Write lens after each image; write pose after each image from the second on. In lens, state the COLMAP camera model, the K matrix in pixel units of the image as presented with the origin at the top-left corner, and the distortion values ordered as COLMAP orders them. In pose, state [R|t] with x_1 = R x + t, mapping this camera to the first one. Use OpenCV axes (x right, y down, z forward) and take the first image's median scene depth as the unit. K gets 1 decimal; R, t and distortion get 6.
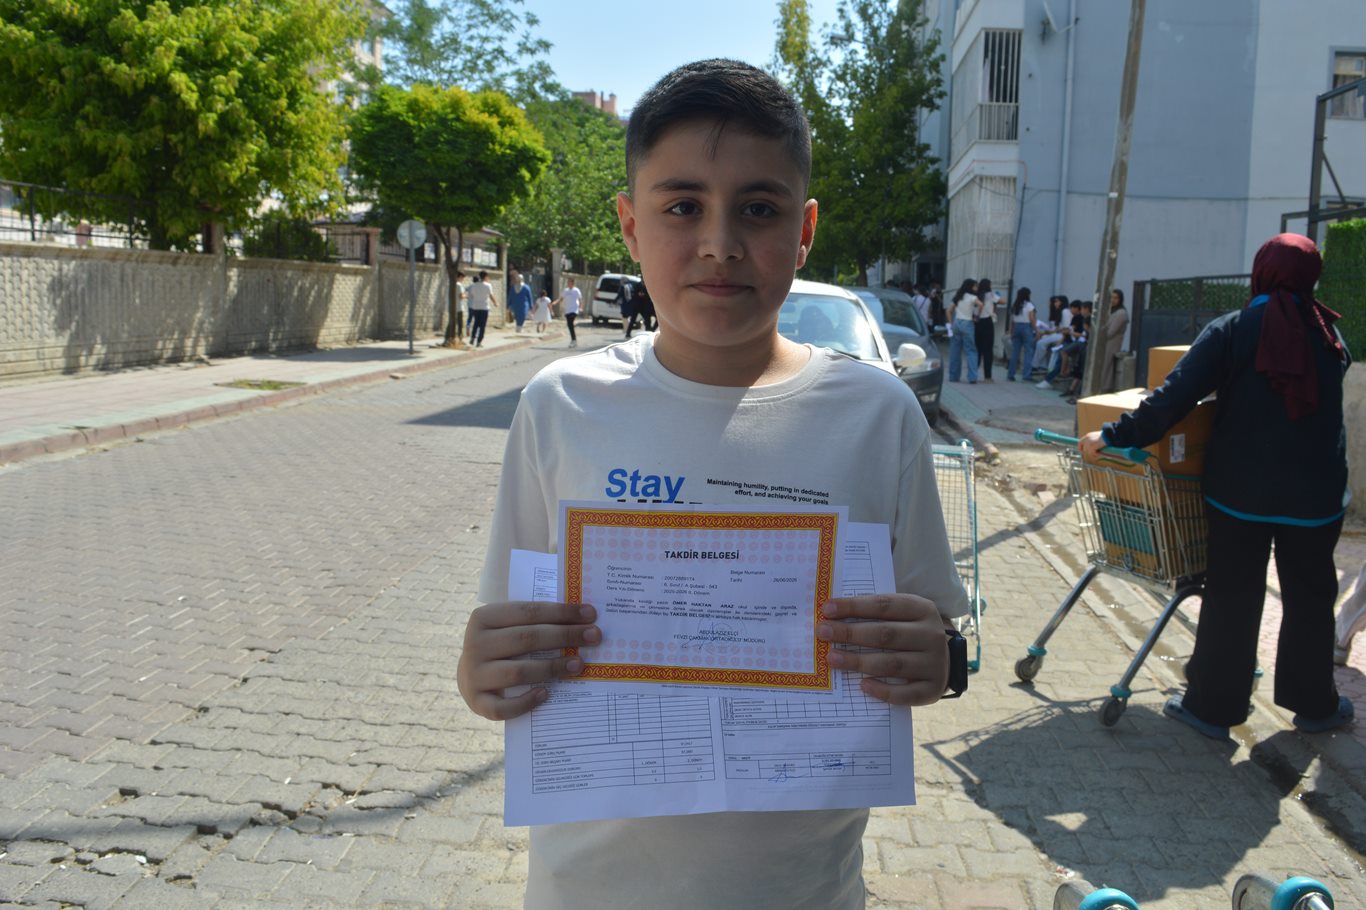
lens RADIAL K [[1070.4, 0, 687.4], [0, 1070.4, 443.0], [0, 0, 1]] dist [-0.095014, 0.020261]
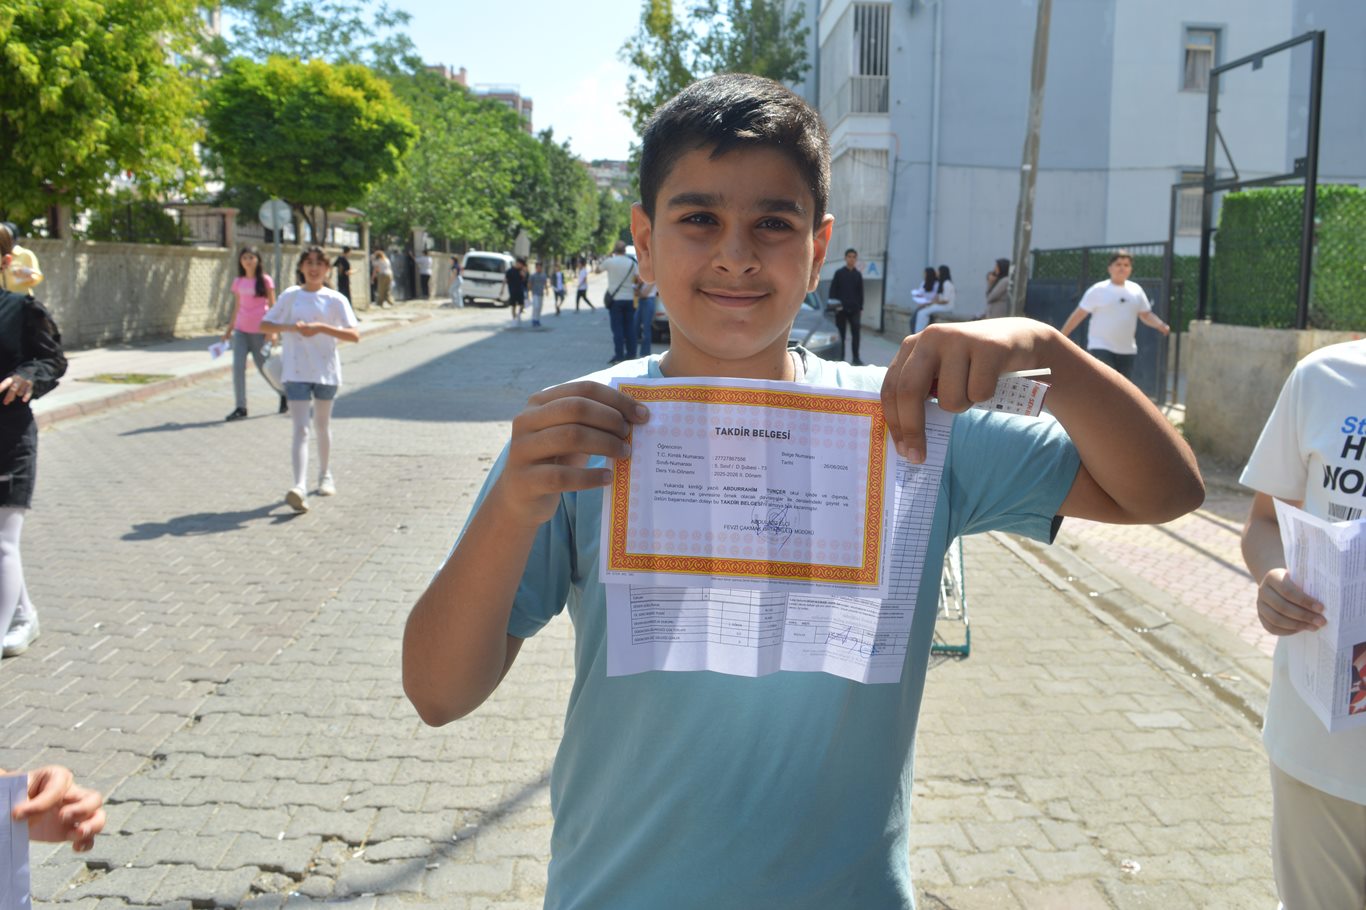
lens RADIAL K [[1070.4, 0, 687.4], [0, 1070.4, 443.0], [0, 0, 1]] dist [-0.095014, 0.020261]
pose [[0.991182, -0.036534, 0.127370, -0.019810], [0.033621, 0.999123, 0.024946, -0.002942], [-0.128170, -0.020444, 0.991541, 0.012030]]
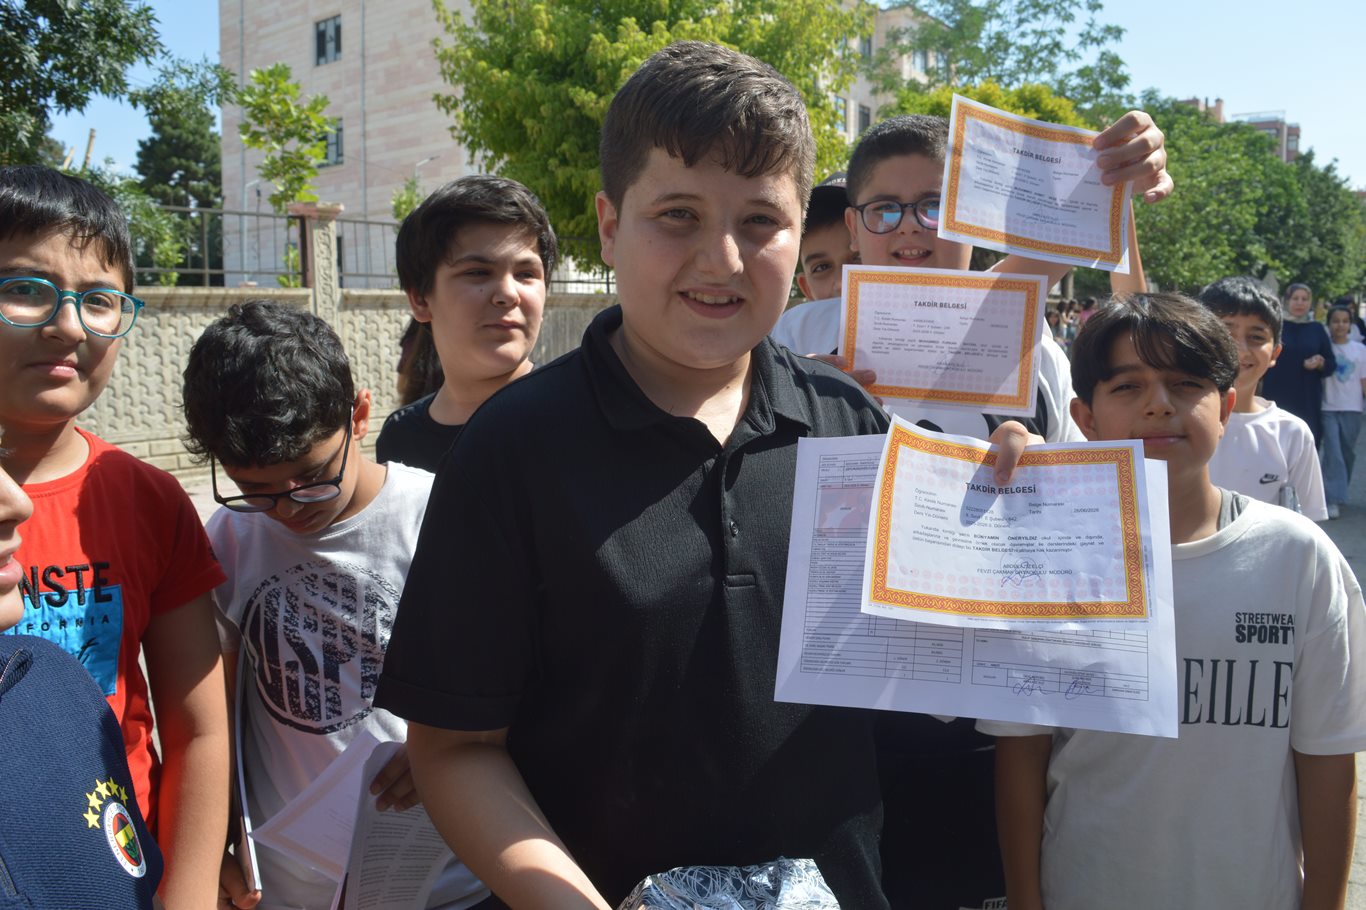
lens RADIAL K [[1074.5, 0, 689.4], [0, 1074.5, 449.2], [0, 0, 1]] dist [-0.093518, 0.020139]
pose [[0.859034, 0.017749, -0.511612, 0.010822], [-0.030056, 0.999423, -0.015793, -0.027374], [0.511036, 0.028944, 0.859072, 0.168102]]
